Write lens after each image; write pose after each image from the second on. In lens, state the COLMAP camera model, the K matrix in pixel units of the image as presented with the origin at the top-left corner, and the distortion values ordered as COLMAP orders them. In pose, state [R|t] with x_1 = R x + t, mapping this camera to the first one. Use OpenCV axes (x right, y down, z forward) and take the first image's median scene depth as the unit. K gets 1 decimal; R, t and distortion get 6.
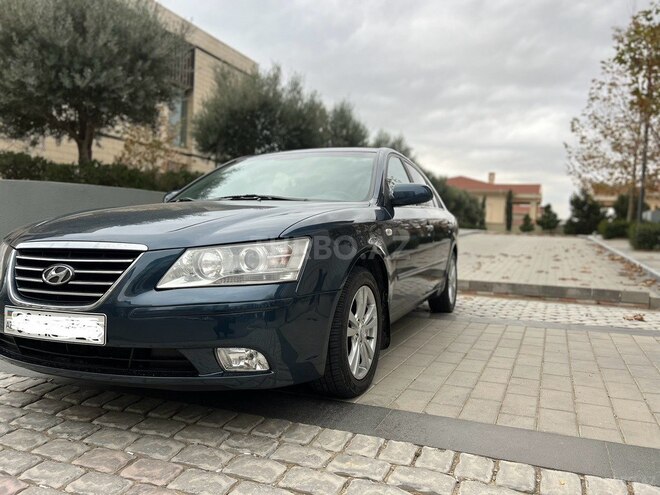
lens RADIAL K [[494.0, 0, 330.3], [0, 494.0, 251.4], [0, 0, 1]] dist [0.060911, -0.067893]
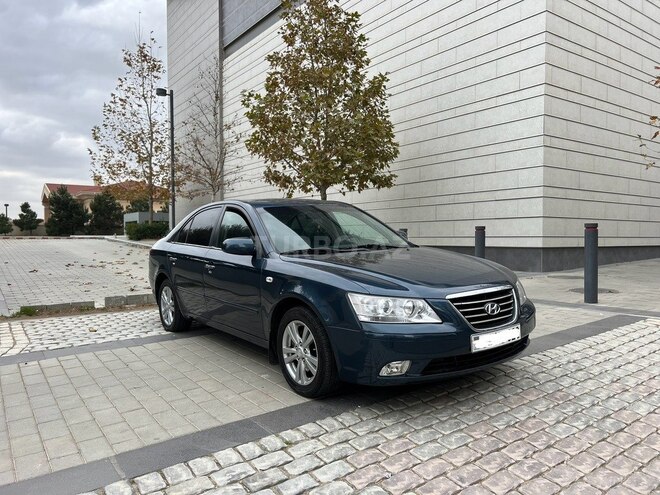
lens RADIAL K [[494.0, 0, 327.3], [0, 494.0, 250.5], [0, 0, 1]] dist [0.060911, -0.067893]
pose [[0.512584, -0.068628, 0.855890, -0.882688], [0.061974, 0.997158, 0.042840, -0.100853], [-0.856397, 0.031083, 0.515381, 0.229903]]
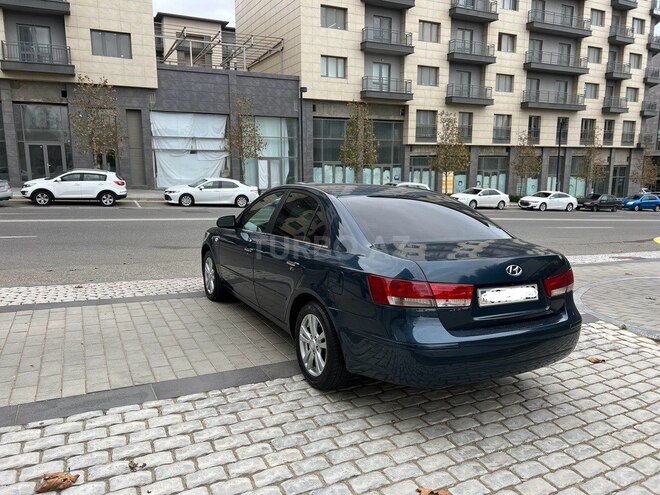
lens RADIAL K [[494.0, 0, 331.2], [0, 494.0, 248.6], [0, 0, 1]] dist [0.060911, -0.067893]
pose [[-0.626514, 0.082510, -0.775030, 0.797801], [-0.062681, 0.985826, 0.155622, -0.197868], [0.776885, 0.146079, -0.612462, 1.480739]]
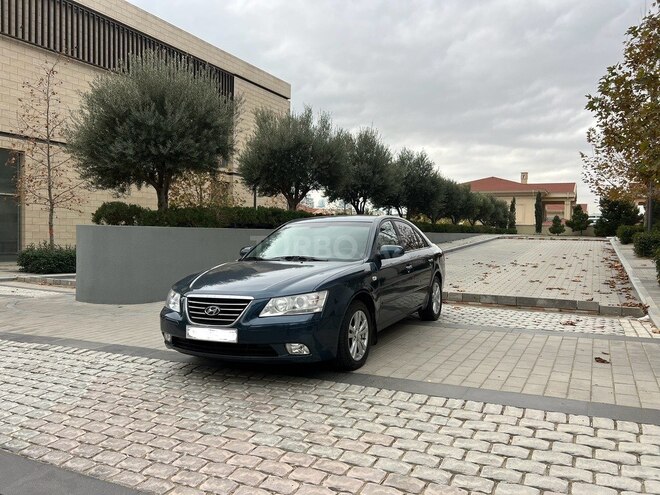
lens RADIAL K [[494.0, 0, 329.1], [0, 494.0, 248.3], [0, 0, 1]] dist [0.060911, -0.067893]
pose [[0.997172, -0.023031, -0.071538, 0.047504], [0.022258, 0.999685, -0.011586, -0.072727], [0.071783, 0.009961, 0.997371, -0.432119]]
